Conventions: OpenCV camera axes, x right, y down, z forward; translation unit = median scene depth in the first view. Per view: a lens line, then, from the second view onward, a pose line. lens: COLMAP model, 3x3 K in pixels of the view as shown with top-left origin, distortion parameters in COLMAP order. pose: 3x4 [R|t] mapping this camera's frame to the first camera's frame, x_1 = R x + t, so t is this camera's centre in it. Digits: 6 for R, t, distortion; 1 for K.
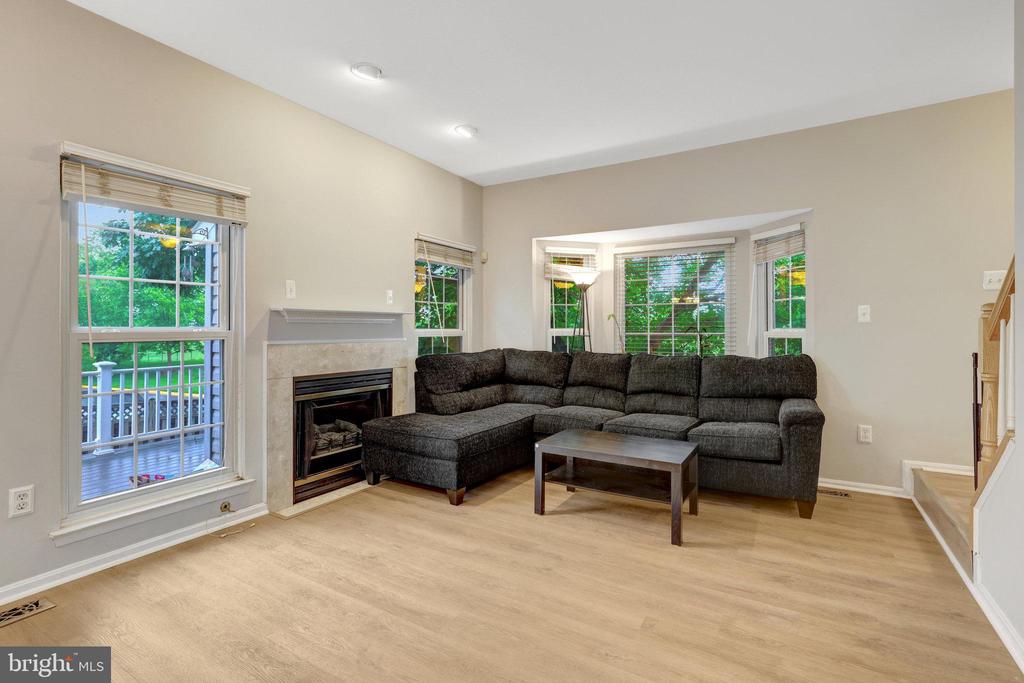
lens RADIAL K [[471.5, 0, 515.0], [0, 471.5, 335.7], [0, 0, 1]] dist [0.000265, 0.000719]
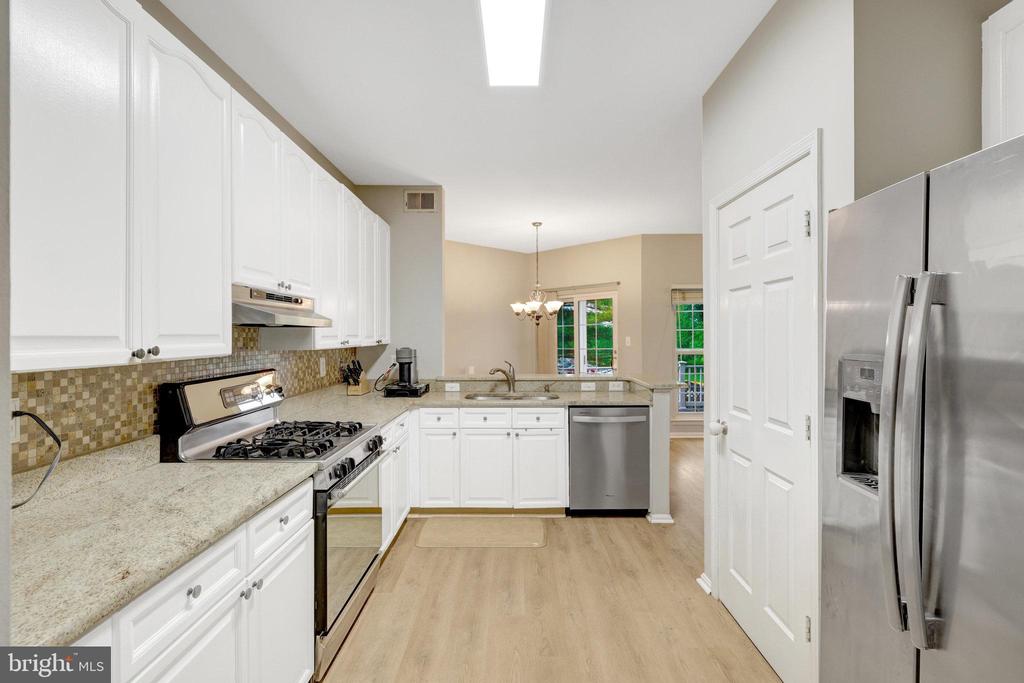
lens RADIAL K [[471.5, 0, 515.0], [0, 471.5, 335.7], [0, 0, 1]] dist [0.000265, 0.000719]
pose [[0.499728, -0.006938, -0.866155, 0.547433], [-0.008456, 0.999881, -0.012888, -0.026918], [0.866141, 0.013765, 0.499610, -0.660317]]
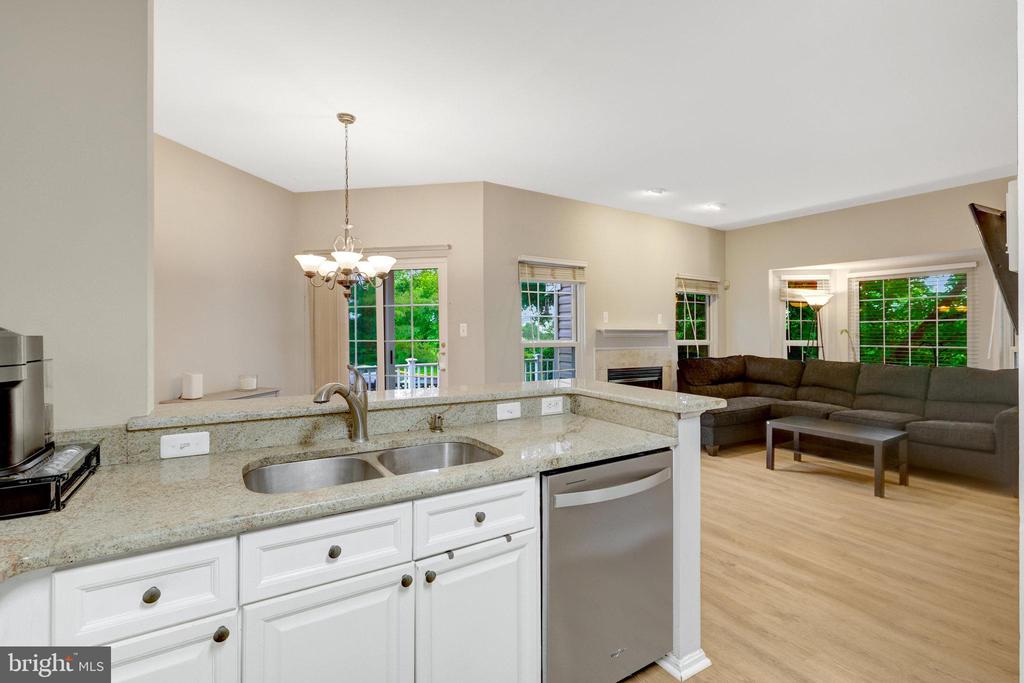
lens RADIAL K [[466.7, 0, 511.9], [0, 466.7, 332.0], [0, 0, 1]] dist [-0.000558, -0.000205]
pose [[0.883771, 0.001980, -0.467916, 0.012509], [-0.010511, 0.999823, -0.015622, -0.011021], [0.467802, 0.018724, 0.883635, -0.475702]]
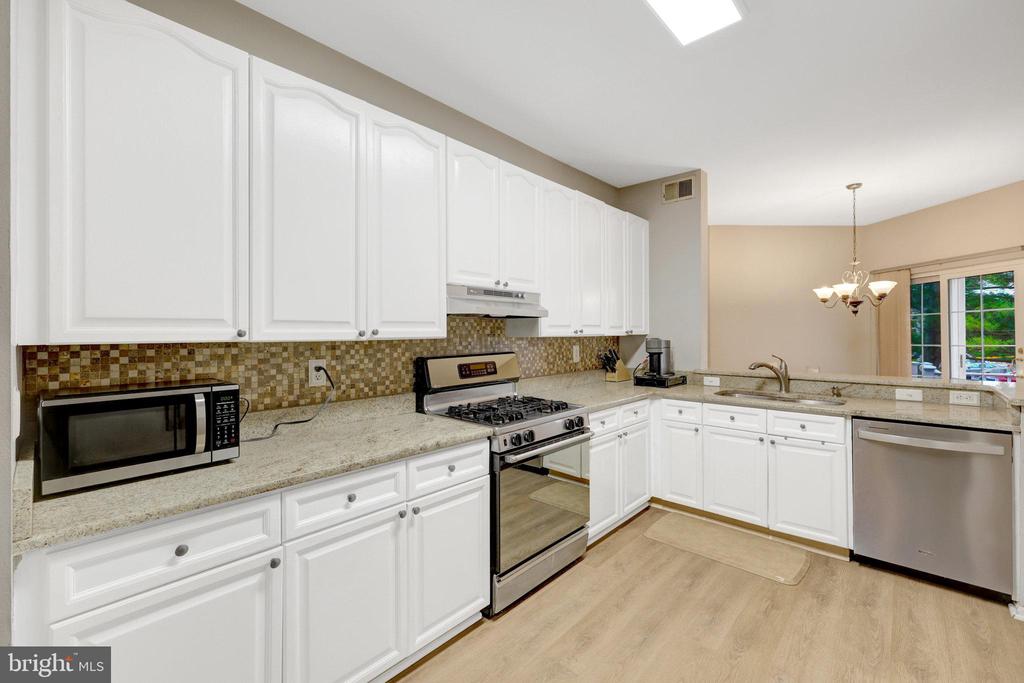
lens RADIAL K [[434.6, 0, 513.0], [0, 434.6, 330.0], [0, 0, 1]] dist [0.000697, 0.000061]
pose [[-0.217066, -0.010958, -0.976095, 0.541971], [-0.013844, 0.999871, -0.008147, -0.018855], [0.976059, 0.011745, -0.217190, -0.478666]]
